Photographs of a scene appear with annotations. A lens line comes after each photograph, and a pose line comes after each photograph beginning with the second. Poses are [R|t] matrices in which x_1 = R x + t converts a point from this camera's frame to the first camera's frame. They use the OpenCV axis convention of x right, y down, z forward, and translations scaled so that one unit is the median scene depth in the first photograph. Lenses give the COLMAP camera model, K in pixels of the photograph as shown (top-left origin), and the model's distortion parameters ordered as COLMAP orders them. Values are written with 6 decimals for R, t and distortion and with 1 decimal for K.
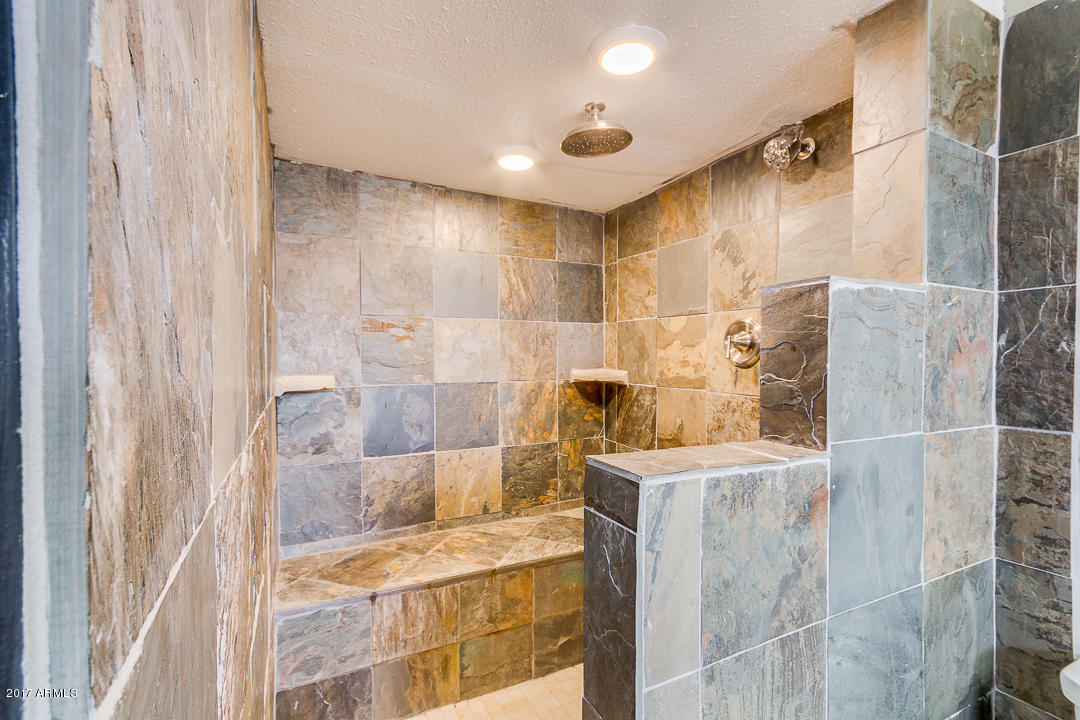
lens RADIAL K [[497.4, 0, 545.2], [0, 497.4, 368.3], [0, 0, 1]] dist [0.011811, -0.000333]
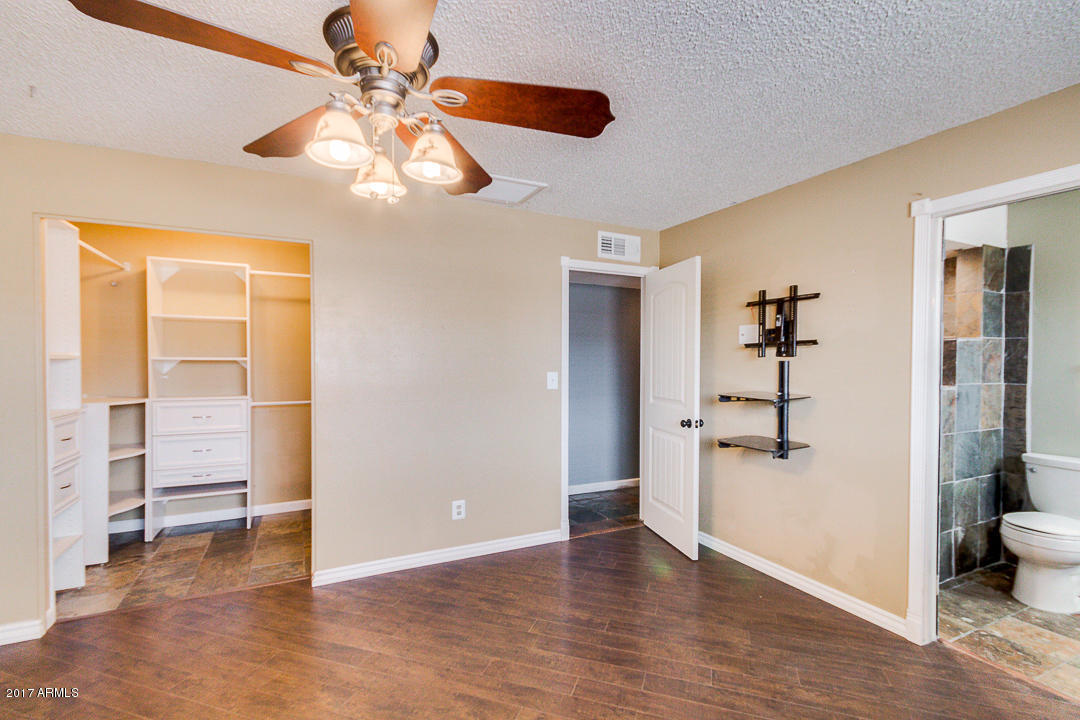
lens RADIAL K [[497.4, 0, 545.2], [0, 497.4, 368.3], [0, 0, 1]] dist [0.011811, -0.000333]
pose [[0.999943, 0.005165, -0.009367, -1.921643], [-0.005139, 0.999983, 0.002773, 0.033870], [0.009382, -0.002725, 0.999952, -2.147349]]
